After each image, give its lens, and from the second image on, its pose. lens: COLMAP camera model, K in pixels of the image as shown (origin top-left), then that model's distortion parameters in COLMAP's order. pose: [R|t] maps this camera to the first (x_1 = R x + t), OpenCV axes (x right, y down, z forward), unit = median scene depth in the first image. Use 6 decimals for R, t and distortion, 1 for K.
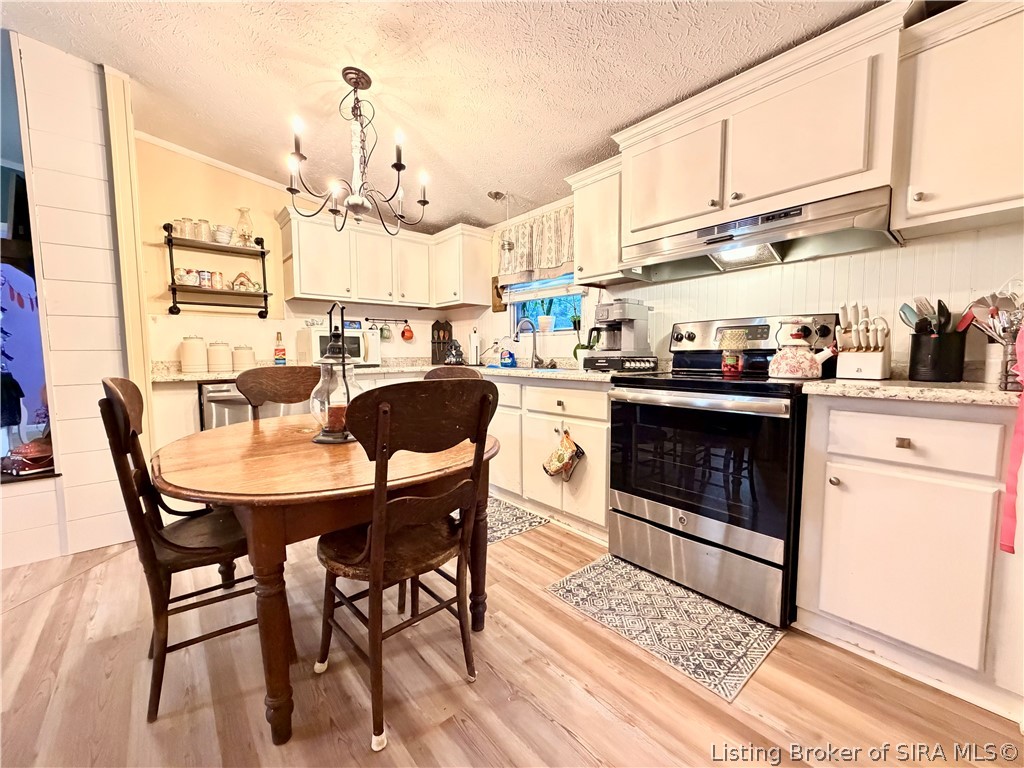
lens RADIAL K [[413.8, 0, 509.7], [0, 413.8, 386.4], [0, 0, 1]] dist [0.002034, -0.000344]
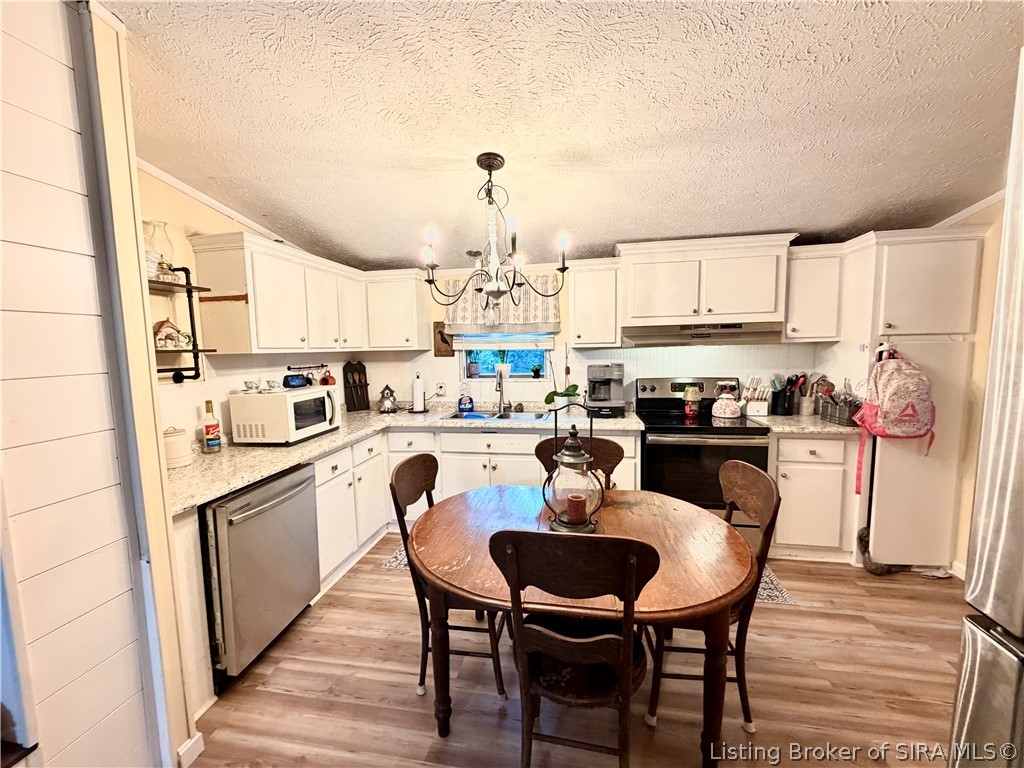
lens RADIAL K [[413.8, 0, 505.0], [0, 413.8, 386.1], [0, 0, 1]] dist [0.002034, -0.000344]
pose [[0.771620, -0.072195, 0.631974, -0.655008], [0.066192, 0.997258, 0.033107, -0.156652], [-0.632631, 0.016286, 0.774282, 0.146787]]
